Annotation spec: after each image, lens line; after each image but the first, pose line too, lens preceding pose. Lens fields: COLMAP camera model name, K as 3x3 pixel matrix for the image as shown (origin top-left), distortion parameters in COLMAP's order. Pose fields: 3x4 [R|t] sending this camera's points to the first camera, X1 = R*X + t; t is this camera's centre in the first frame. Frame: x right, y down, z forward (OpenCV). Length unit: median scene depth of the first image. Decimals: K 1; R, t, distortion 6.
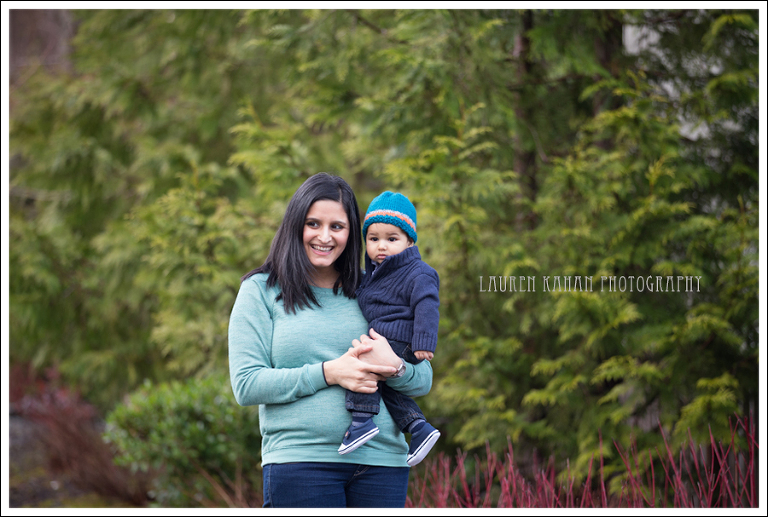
lens RADIAL K [[3420.6, 0, 384.0], [0, 3420.6, 258.5], [0, 0, 1]] dist [0.710403, 1.025519]
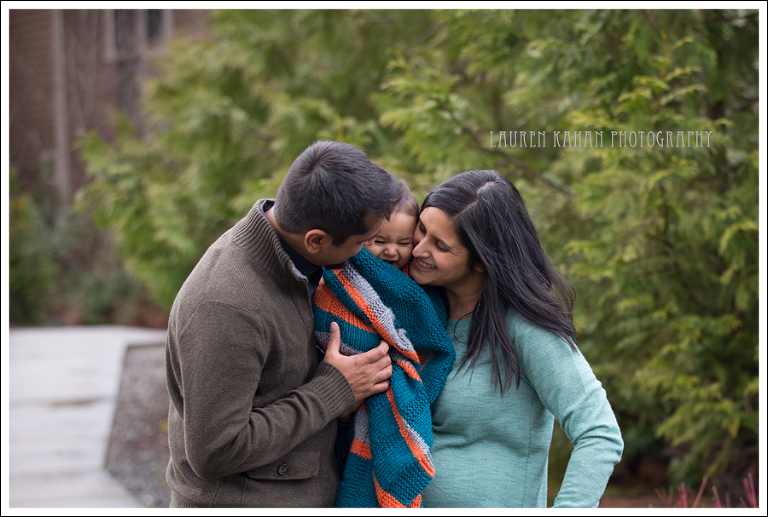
lens RADIAL K [[1994.1, 0, 384.0], [0, 1994.1, 258.5], [0, 0, 1]] dist [0.600320, -0.009285]
pose [[0.998951, -0.041450, -0.019468, -0.031926], [0.042367, 0.997884, 0.049323, -0.016390], [0.017382, -0.050096, 0.998593, 0.440275]]
